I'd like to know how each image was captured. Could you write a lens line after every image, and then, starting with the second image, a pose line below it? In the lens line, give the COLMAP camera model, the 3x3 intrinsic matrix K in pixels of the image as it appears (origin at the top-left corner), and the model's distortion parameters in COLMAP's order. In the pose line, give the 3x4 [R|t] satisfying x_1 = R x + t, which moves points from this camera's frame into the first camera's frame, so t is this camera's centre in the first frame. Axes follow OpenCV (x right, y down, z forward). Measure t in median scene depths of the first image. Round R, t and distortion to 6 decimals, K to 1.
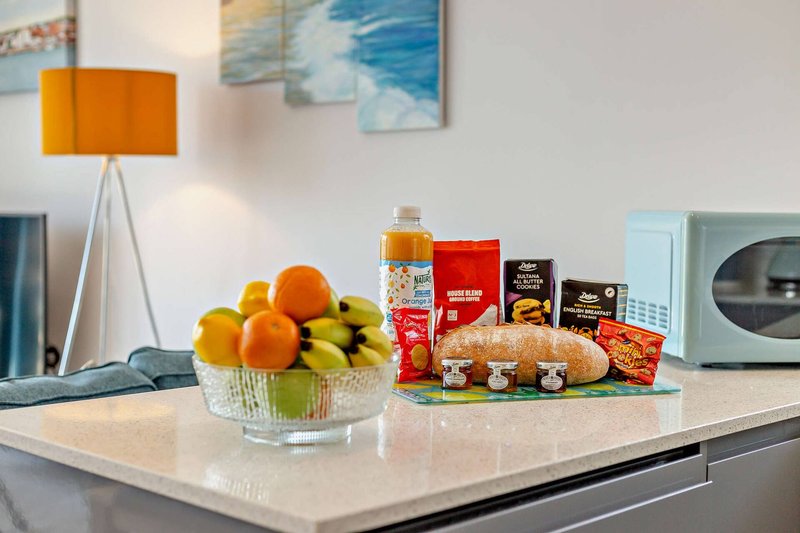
lens RADIAL K [[1190.8, 0, 400.0], [0, 1190.8, 266.5], [0, 0, 1]] dist [0.025138, 0.053107]
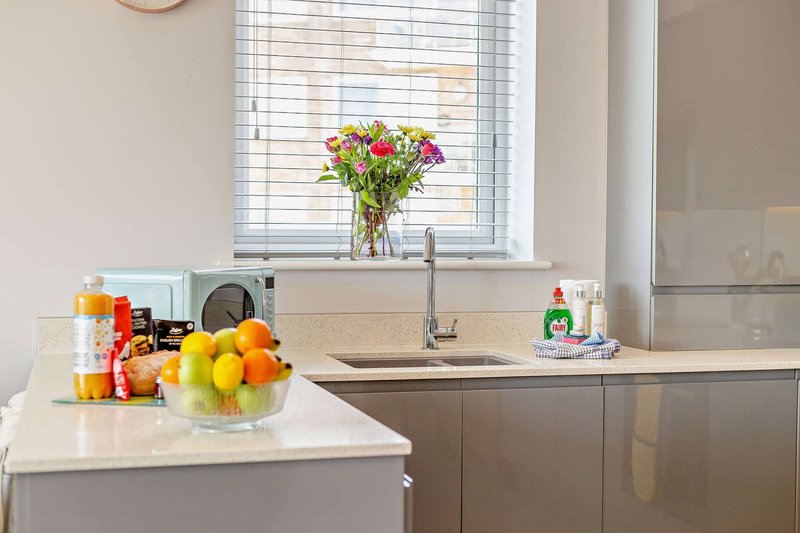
lens RADIAL K [[1190.8, 0, 400.0], [0, 1190.8, 266.5], [0, 0, 1]] dist [0.025138, 0.053107]
pose [[0.508979, -0.033696, 0.860119, -0.980759], [0.045247, 0.998899, 0.012358, -0.060442], [-0.859589, 0.032628, 0.509943, -0.011021]]
